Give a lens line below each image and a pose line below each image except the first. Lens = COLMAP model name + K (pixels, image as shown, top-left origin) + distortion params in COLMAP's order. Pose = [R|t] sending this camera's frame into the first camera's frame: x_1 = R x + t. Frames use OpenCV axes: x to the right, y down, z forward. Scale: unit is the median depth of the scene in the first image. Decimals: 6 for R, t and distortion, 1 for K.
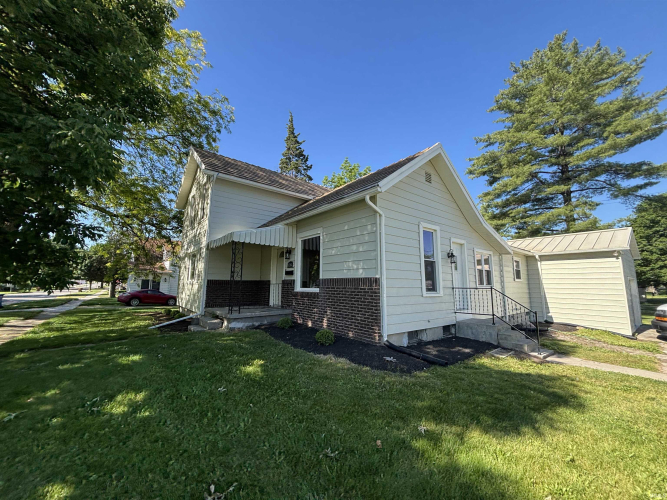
lens RADIAL K [[268.4, 0, 333.6], [0, 268.4, 249.3], [0, 0, 1]] dist [0.001241, 0.000468]
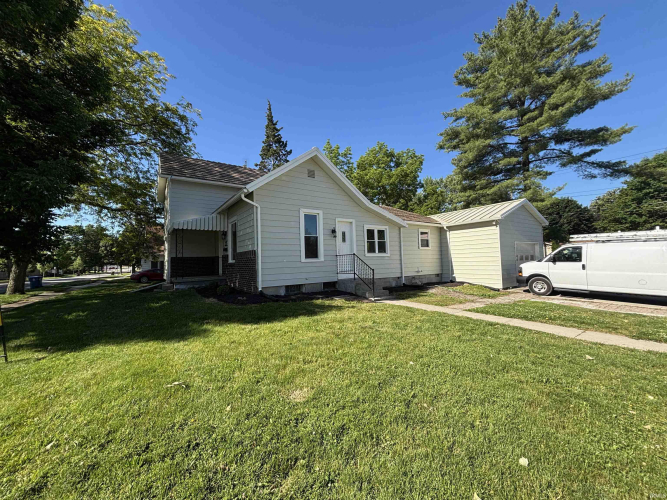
lens RADIAL K [[268.4, 0, 333.8], [0, 268.4, 249.2], [0, 0, 1]] dist [0.001241, 0.000468]
pose [[0.996531, -0.041676, -0.072031, 0.222013], [0.047726, 0.995287, 0.084415, -0.000924], [0.068174, -0.087560, 0.993824, -0.140269]]
